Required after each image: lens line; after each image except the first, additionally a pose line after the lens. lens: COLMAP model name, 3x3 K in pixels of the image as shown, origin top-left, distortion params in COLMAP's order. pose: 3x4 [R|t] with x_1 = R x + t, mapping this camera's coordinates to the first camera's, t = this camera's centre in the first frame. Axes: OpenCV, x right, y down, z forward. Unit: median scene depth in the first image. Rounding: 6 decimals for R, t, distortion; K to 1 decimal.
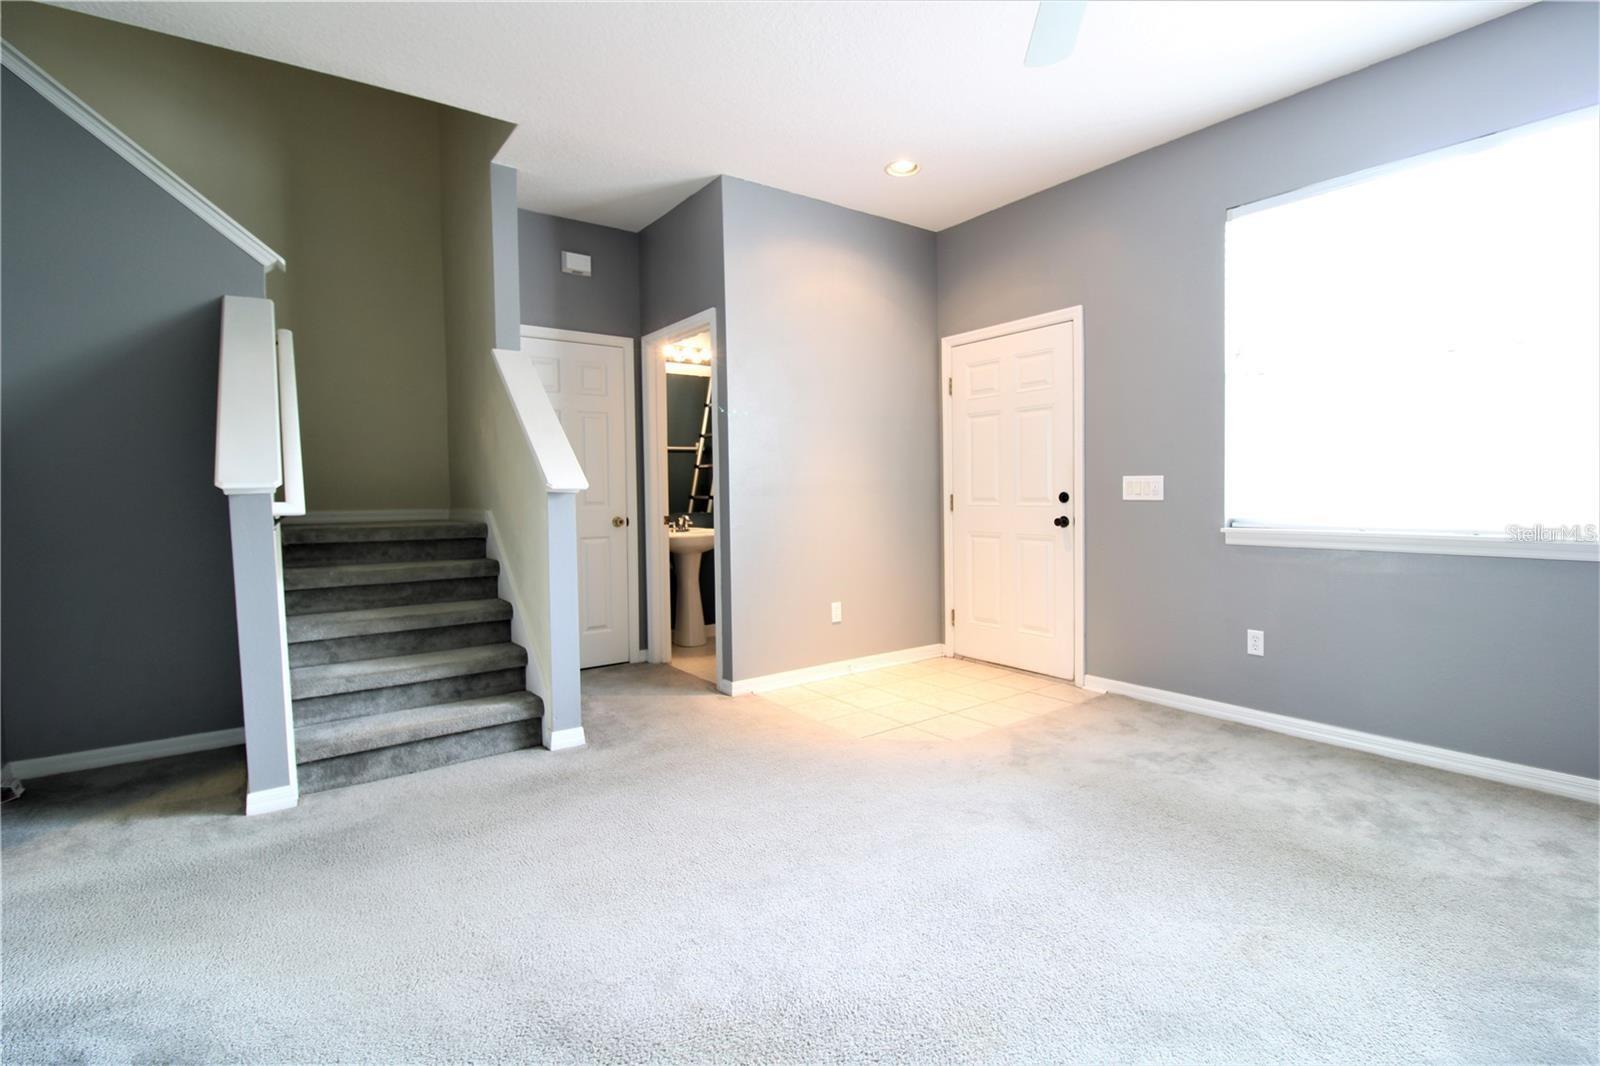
lens RADIAL K [[740.4, 0, 820.0], [0, 740.4, 515.7], [0, 0, 1]] dist [-0.004840, -0.010710]
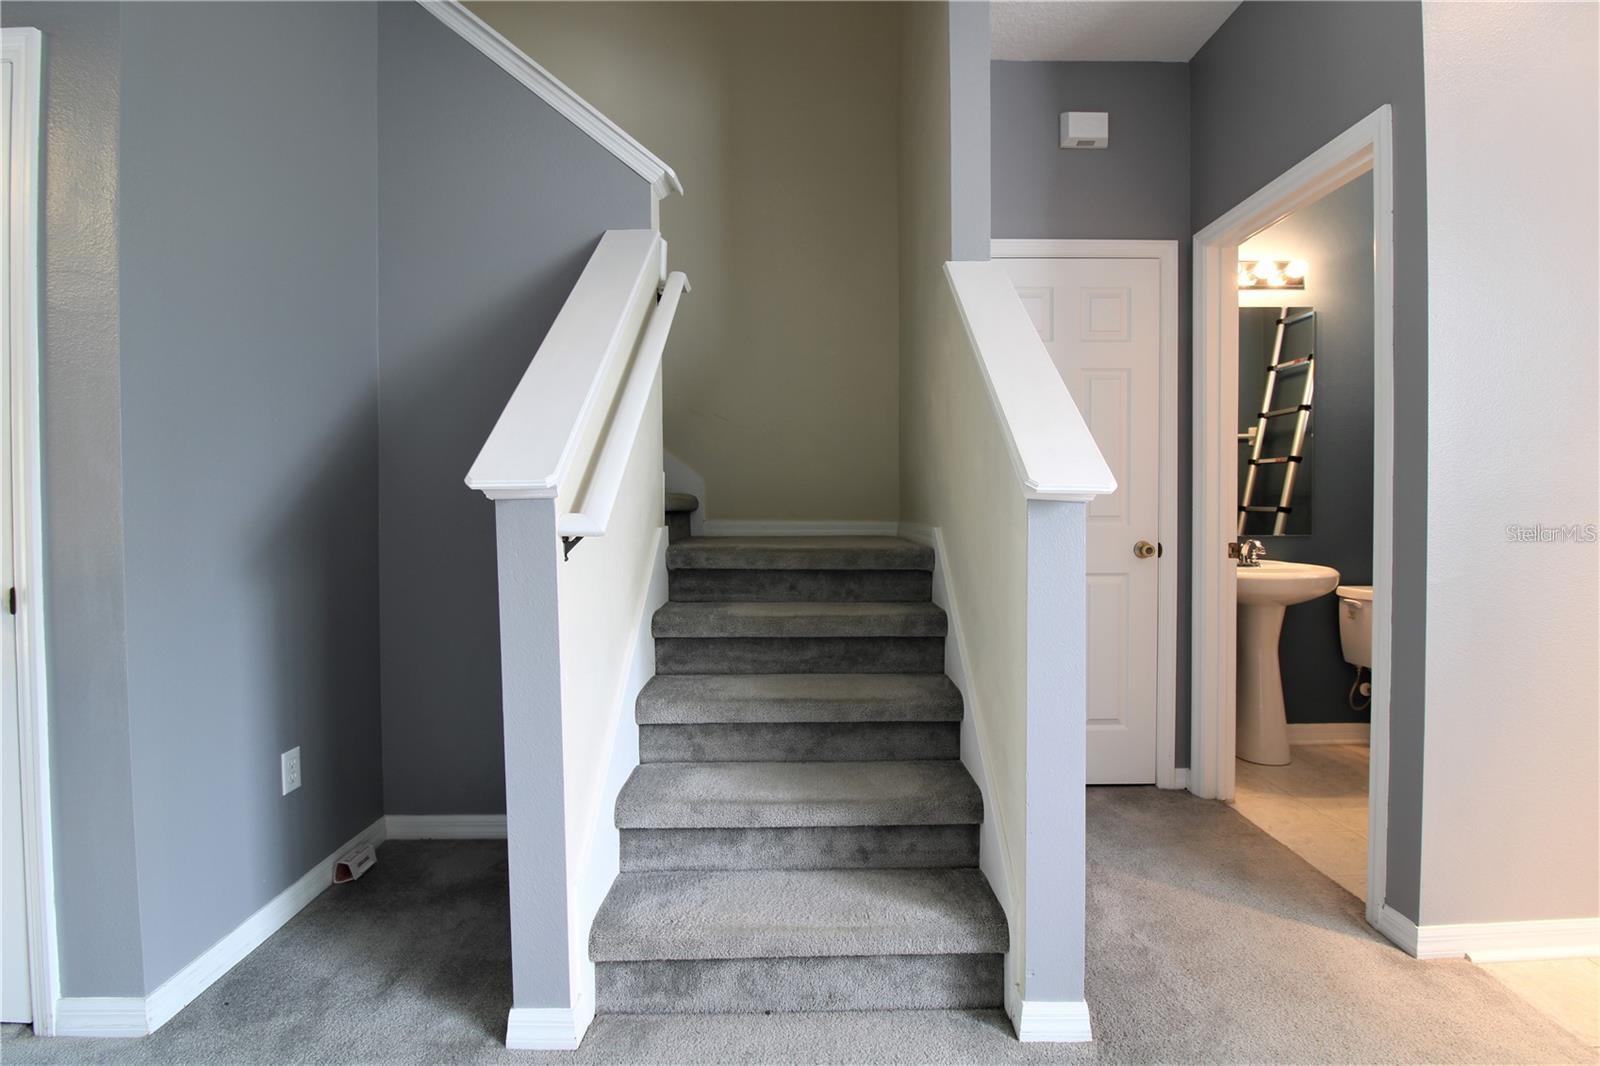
lens RADIAL K [[740.4, 0, 815.4], [0, 740.4, 515.7], [0, 0, 1]] dist [-0.004840, -0.010710]
pose [[0.803994, 0.020025, -0.594301, -0.168220], [-0.026321, 0.999652, -0.001924, -0.014193], [0.594055, 0.017190, 0.804241, 0.461888]]
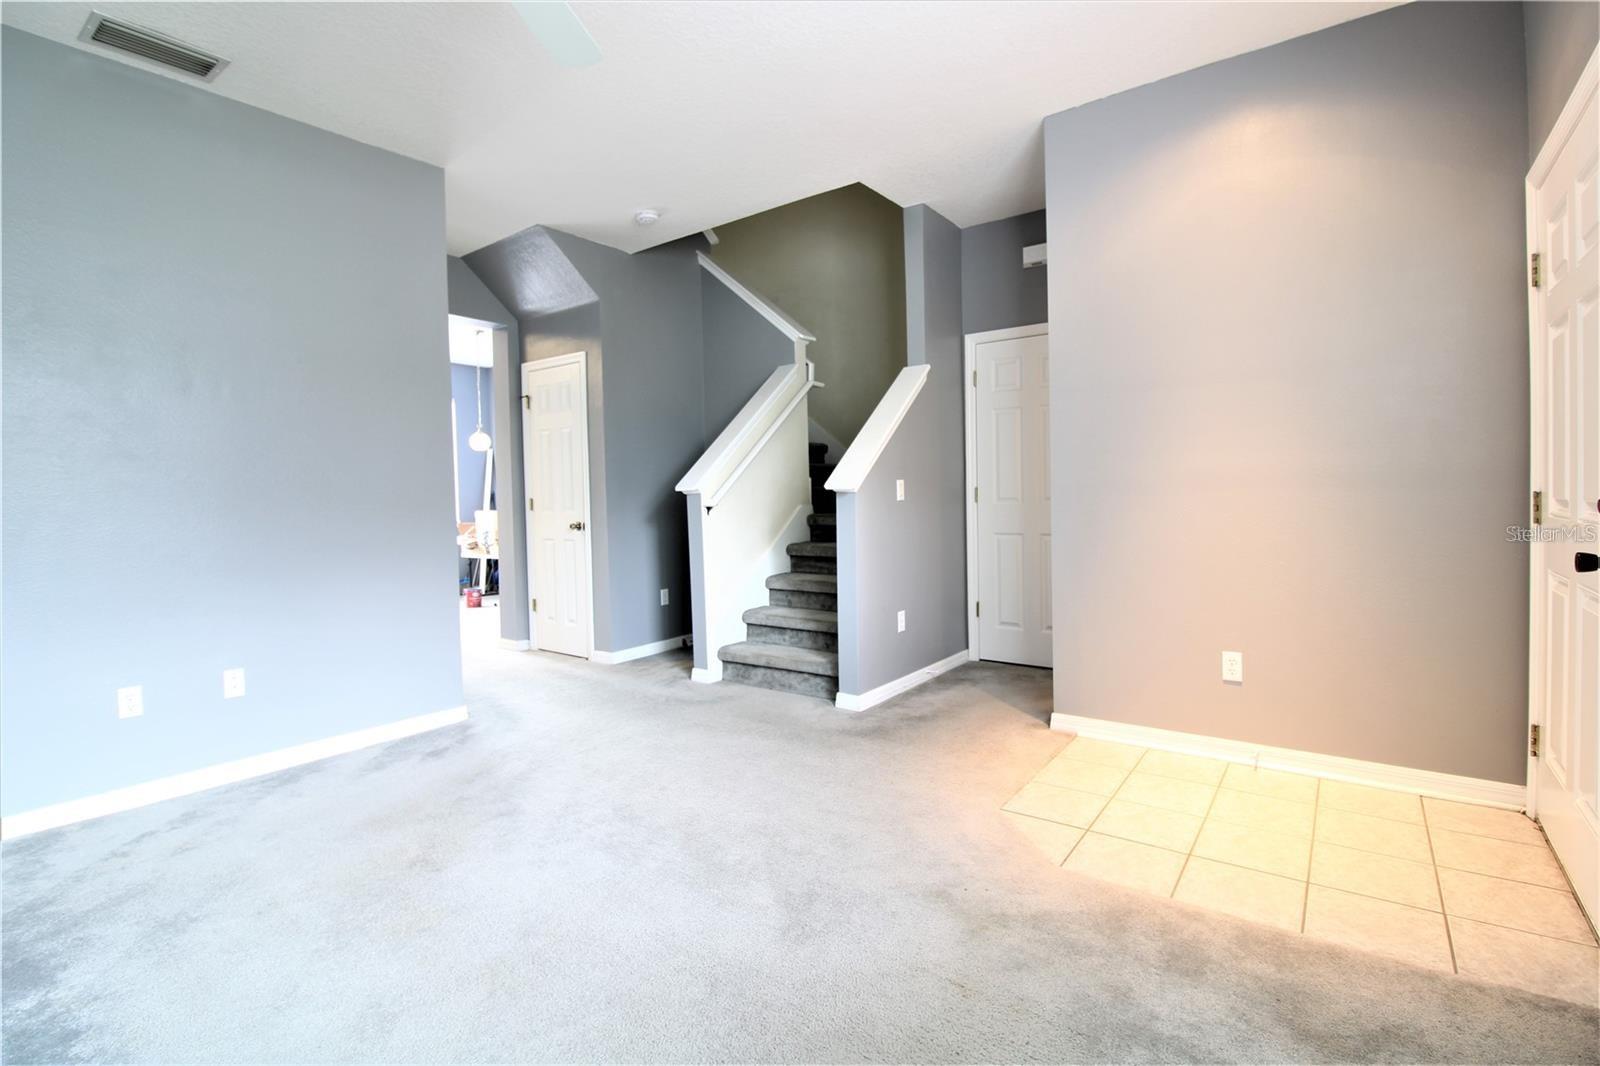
lens RADIAL K [[740.4, 0, 823.6], [0, 740.4, 528.1], [0, 0, 1]] dist [-0.004840, -0.010710]
pose [[0.300707, 0.054592, -0.952153, 0.660772], [-0.016423, 0.998509, 0.052063, -0.030188], [0.953575, -0.000019, 0.301155, 0.533383]]
